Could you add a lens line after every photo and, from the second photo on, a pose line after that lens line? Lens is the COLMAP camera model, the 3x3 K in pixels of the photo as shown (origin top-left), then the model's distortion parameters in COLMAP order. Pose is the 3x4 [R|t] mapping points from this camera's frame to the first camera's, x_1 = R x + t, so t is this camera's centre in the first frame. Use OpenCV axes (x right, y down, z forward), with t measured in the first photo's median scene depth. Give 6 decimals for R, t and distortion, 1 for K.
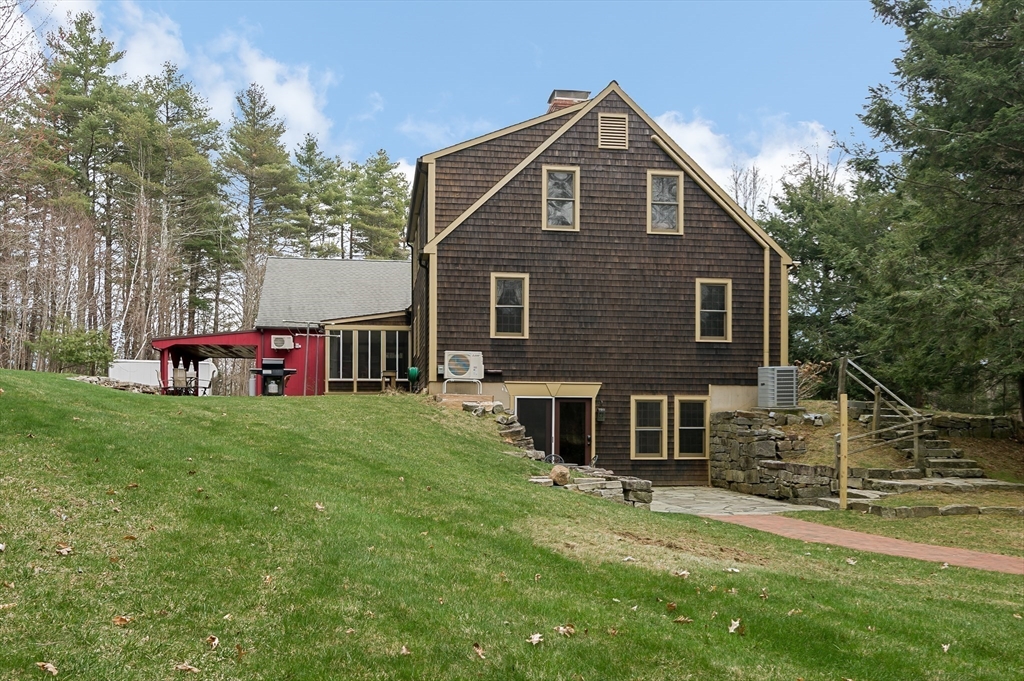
lens RADIAL K [[940.0, 0, 511.6], [0, 940.0, 430.8], [0, 0, 1]] dist [0.039918, -0.004324]
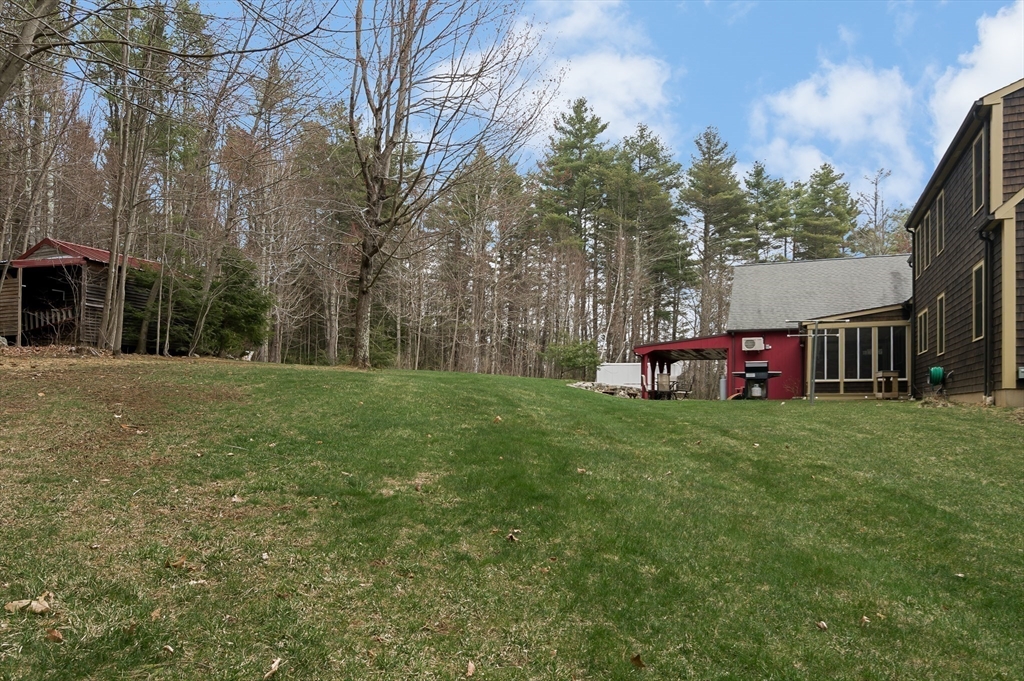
lens RADIAL K [[716.4, 0, 512.0], [0, 716.4, 340.5], [0, 0, 1]] dist [0.000650, -0.000280]
pose [[0.870677, -0.044221, -0.489864, -0.060159], [-0.004059, 0.995270, -0.097059, -0.013854], [0.491839, 0.086496, 0.866379, 0.127439]]
